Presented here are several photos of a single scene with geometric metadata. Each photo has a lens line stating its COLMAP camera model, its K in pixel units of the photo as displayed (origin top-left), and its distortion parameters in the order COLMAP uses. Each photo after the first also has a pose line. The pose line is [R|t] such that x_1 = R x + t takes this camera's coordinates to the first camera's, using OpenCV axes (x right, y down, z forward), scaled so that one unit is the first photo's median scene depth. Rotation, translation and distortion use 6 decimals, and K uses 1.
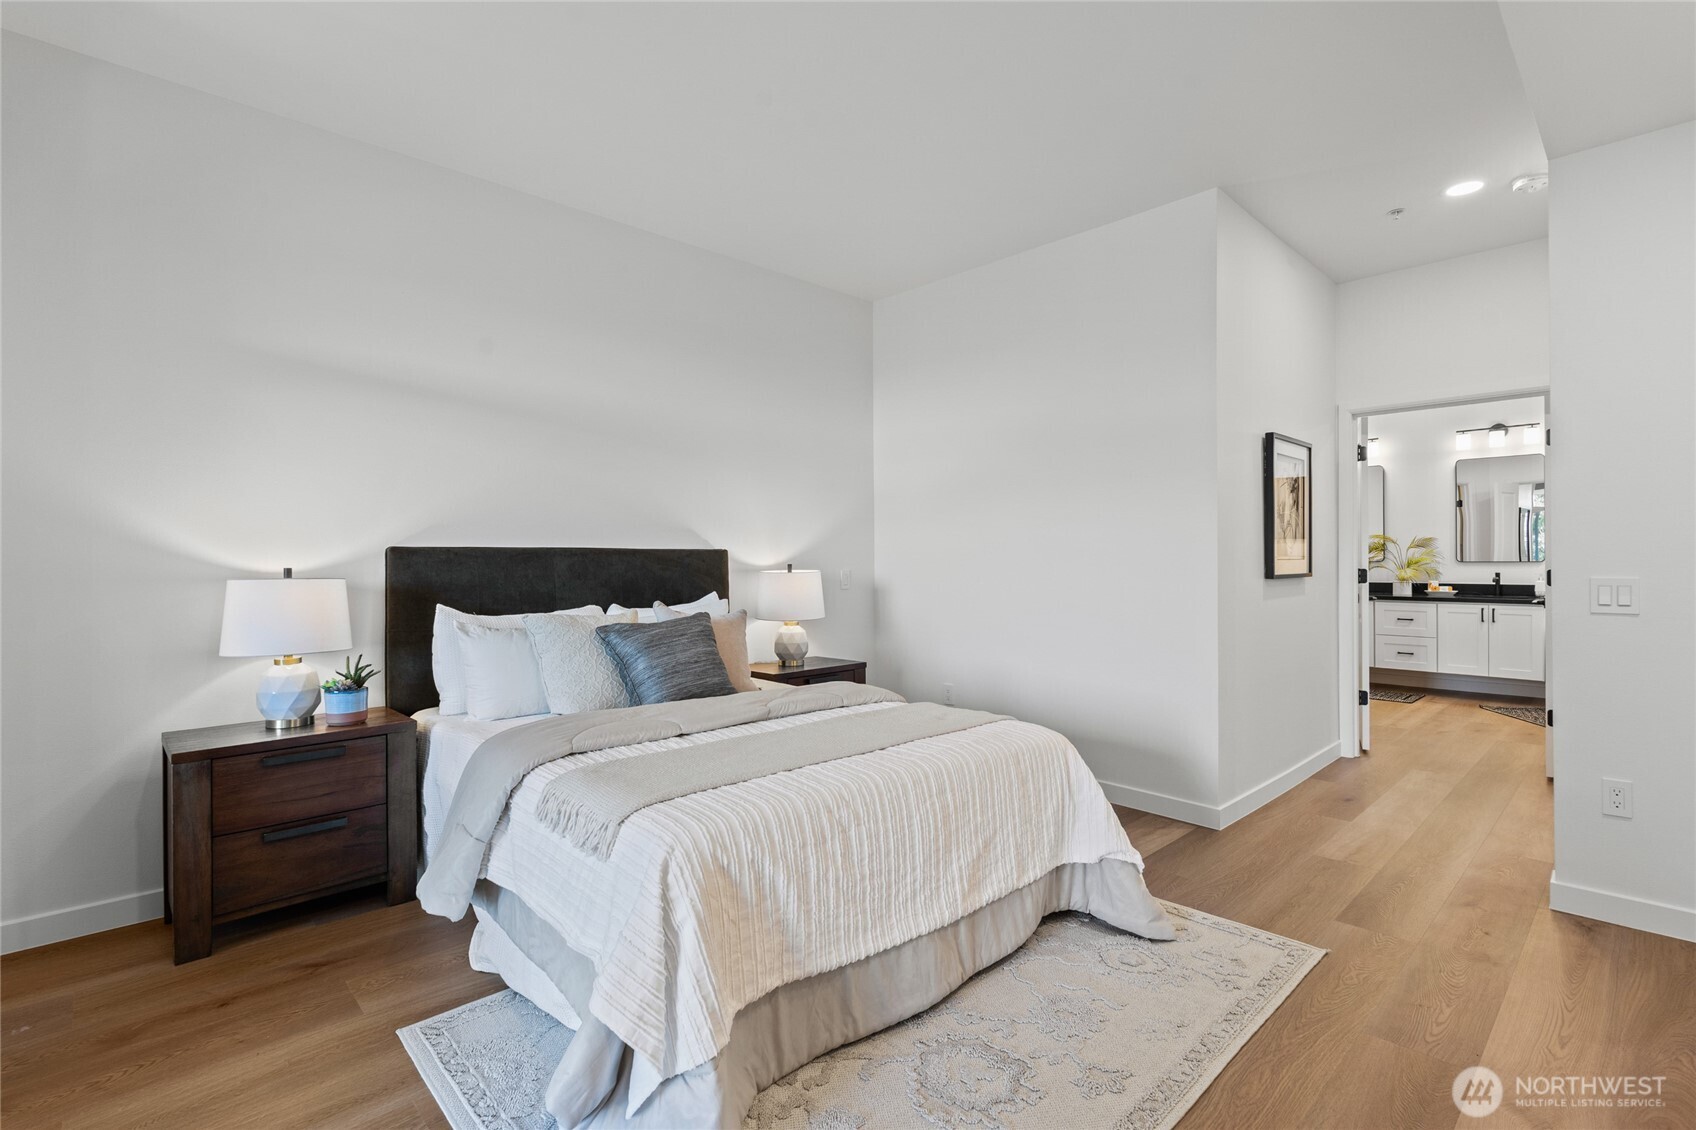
lens RADIAL K [[812.8, 0, 858.9], [0, 812.8, 560.7], [0, 0, 1]] dist [-0.000087, 0.001144]
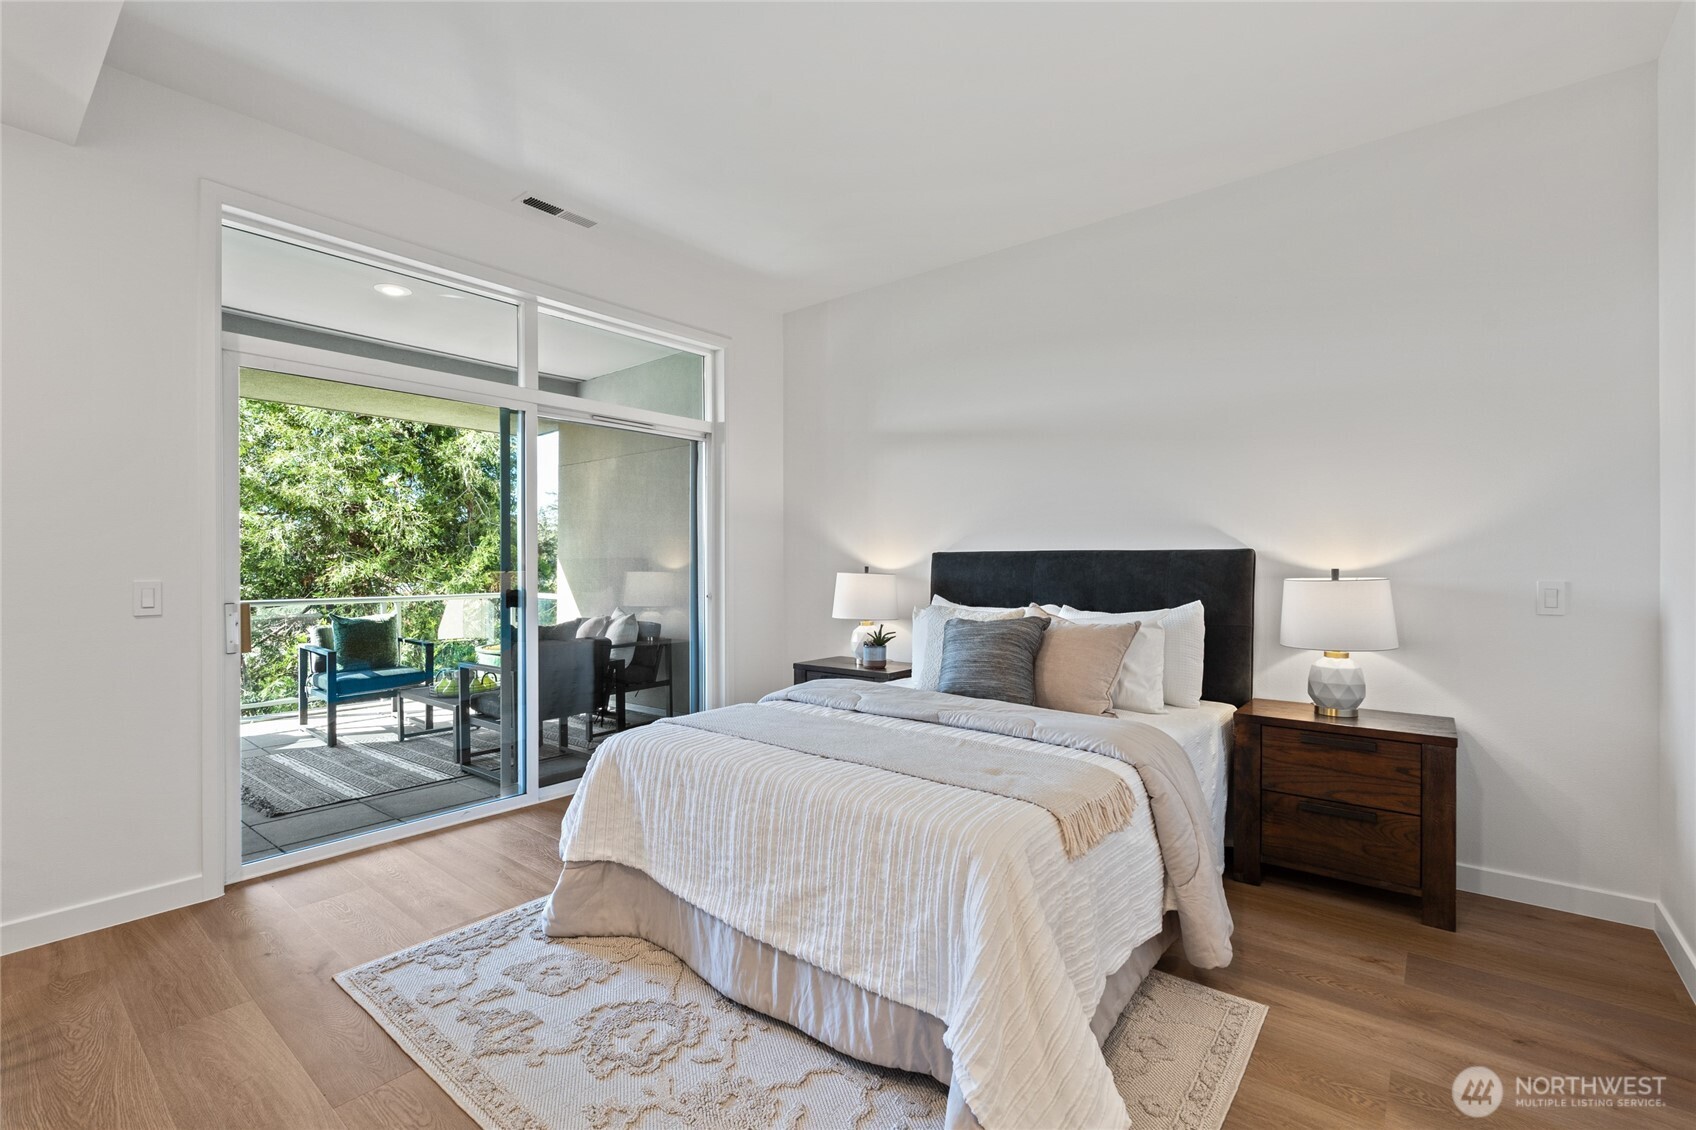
lens RADIAL K [[772.2, 0, 844.6], [0, 772.2, 570.4], [0, 0, 1]] dist [0.008687, 0.000920]
pose [[0.083804, 0.012014, -0.996410, 0.921165], [0.000768, 0.999926, 0.012121, -0.003947], [0.996482, -0.001781, 0.083789, 0.915704]]
